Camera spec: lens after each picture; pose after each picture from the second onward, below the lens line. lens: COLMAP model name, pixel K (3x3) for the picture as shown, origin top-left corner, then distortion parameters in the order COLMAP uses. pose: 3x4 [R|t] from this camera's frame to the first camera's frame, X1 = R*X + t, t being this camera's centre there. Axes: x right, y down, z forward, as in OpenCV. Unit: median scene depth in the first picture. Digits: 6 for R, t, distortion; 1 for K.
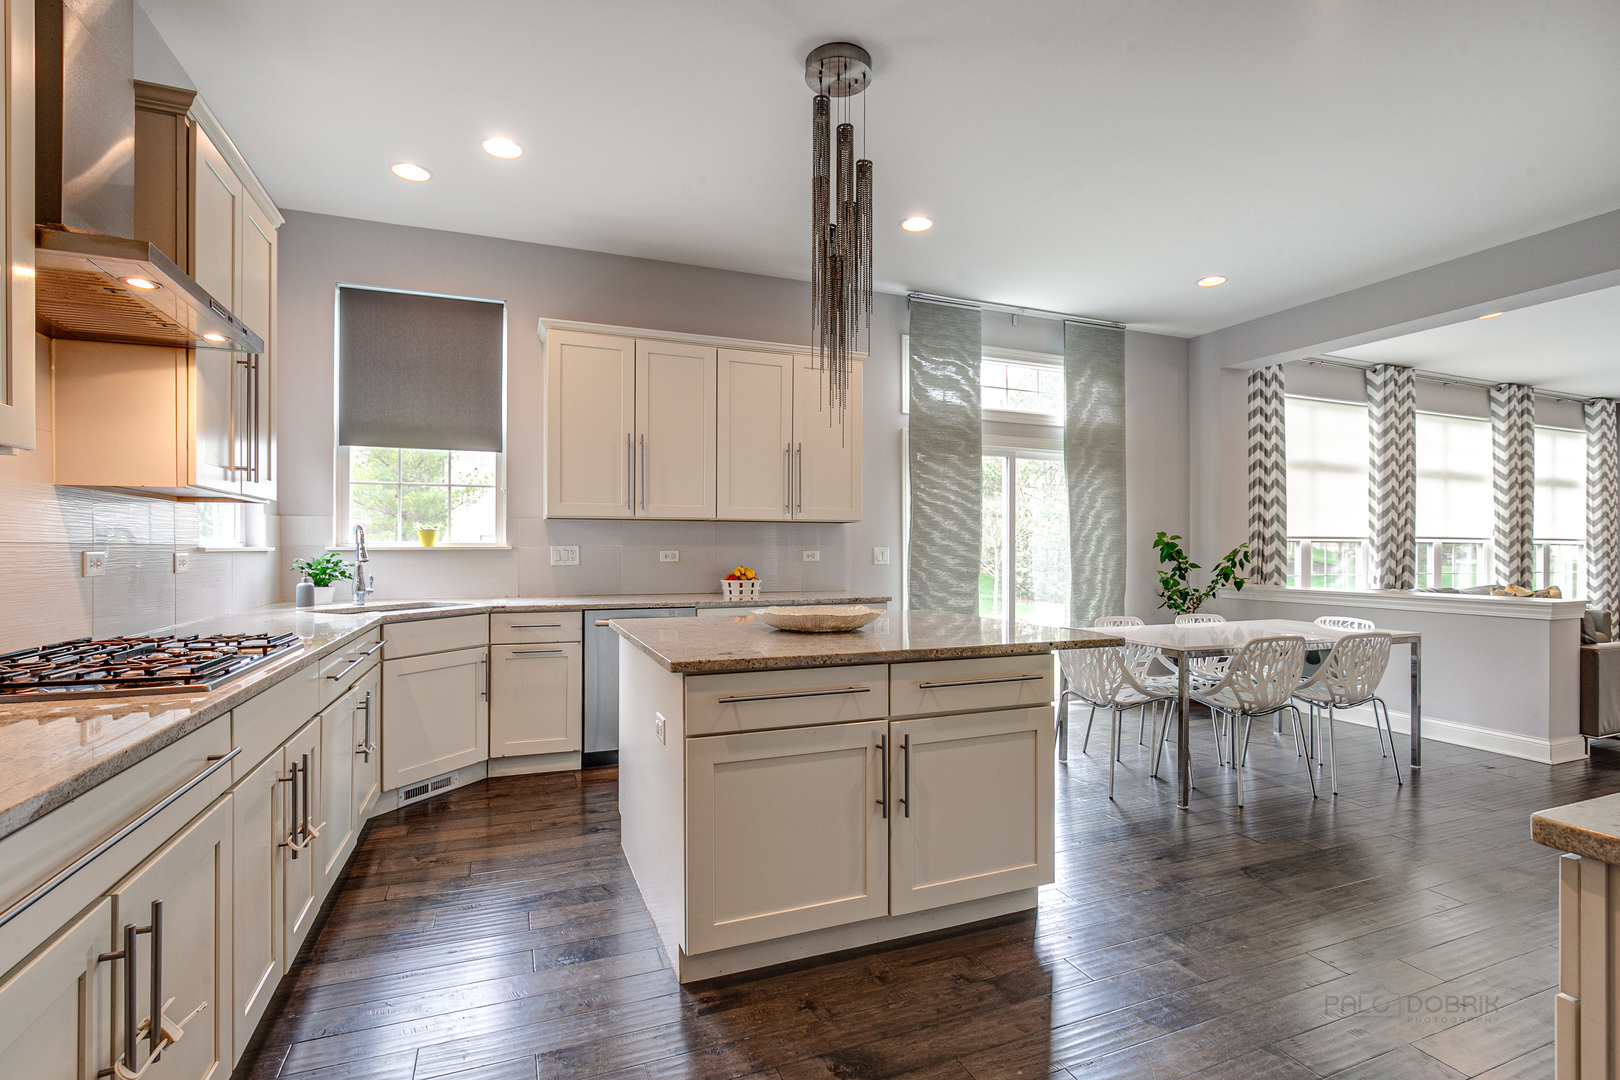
lens RADIAL K [[760.6, 0, 816.2], [0, 760.6, 552.3], [0, 0, 1]] dist [-0.011442, 0.001264]
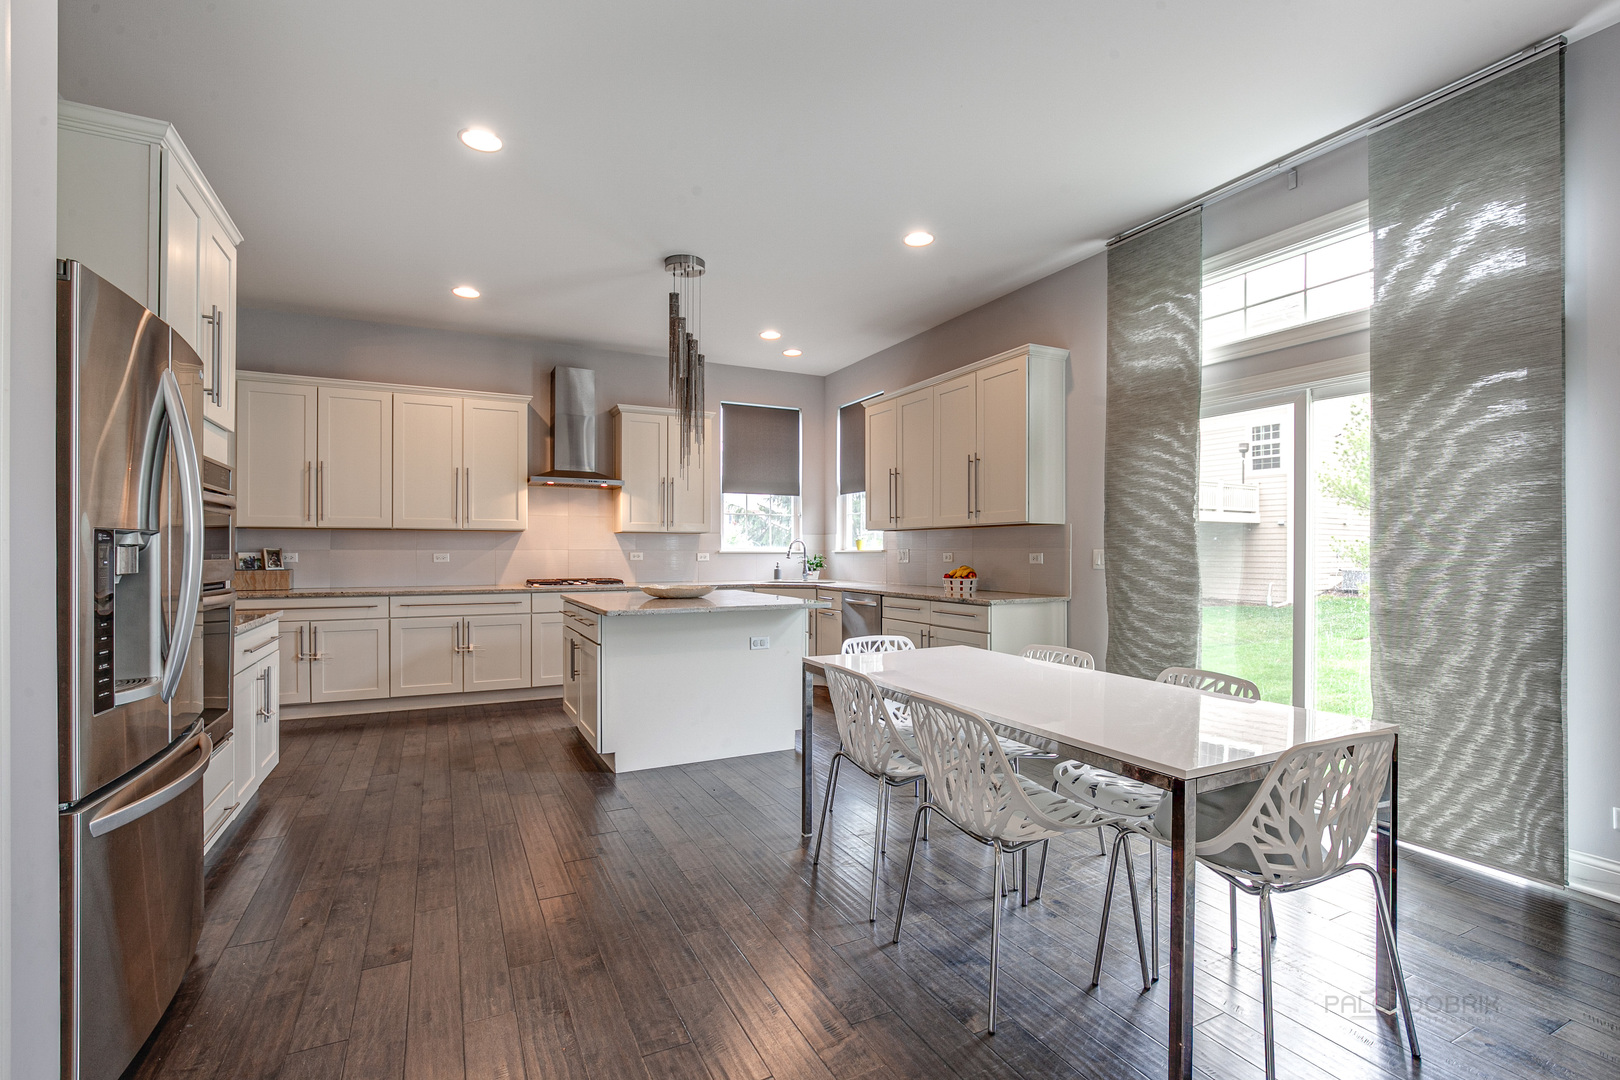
lens RADIAL K [[760.6, 0, 807.0], [0, 760.6, 543.3], [0, 0, 1]] dist [-0.011442, 0.001264]
pose [[0.068270, -0.013468, -0.997576, 0.981112], [-0.009215, 0.999858, -0.014130, 0.001821], [0.997624, 0.010158, 0.068137, 0.659311]]
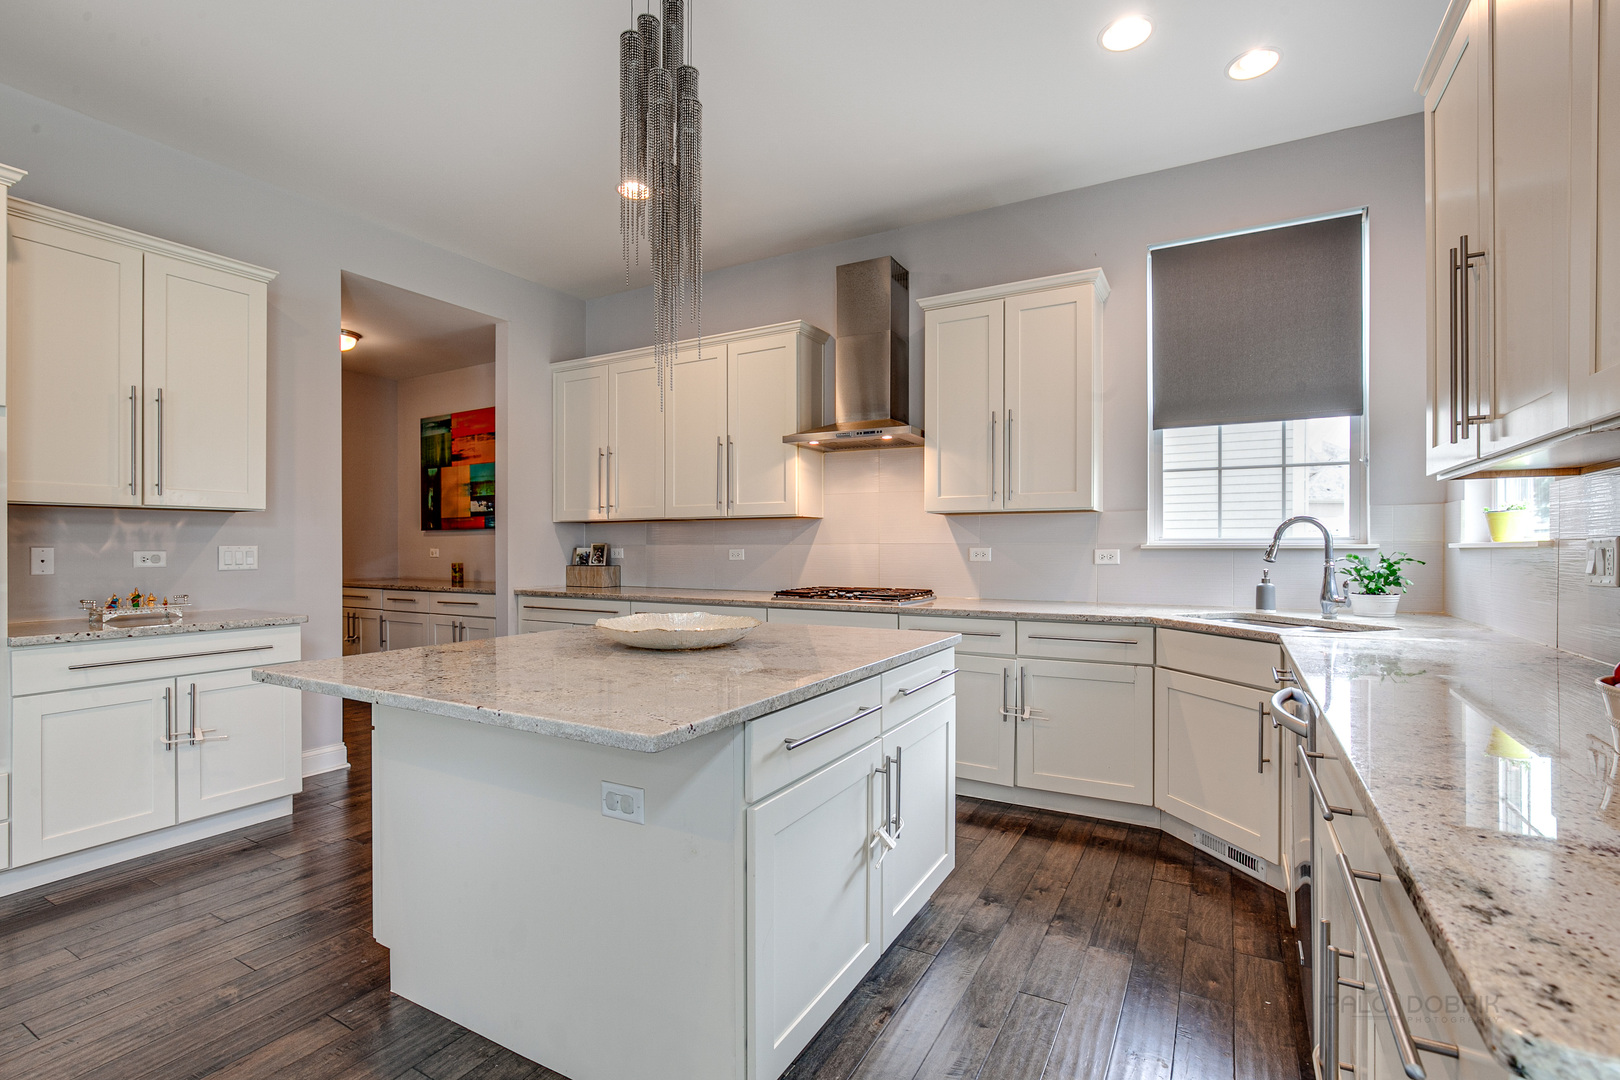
lens RADIAL K [[760.6, 0, 795.4], [0, 760.6, 548.9], [0, 0, 1]] dist [-0.011442, 0.001264]
pose [[-0.796918, 0.010552, -0.603996, 0.237902], [-0.001115, 0.999820, 0.018938, -0.011939], [0.604087, 0.015766, -0.796763, 0.970054]]
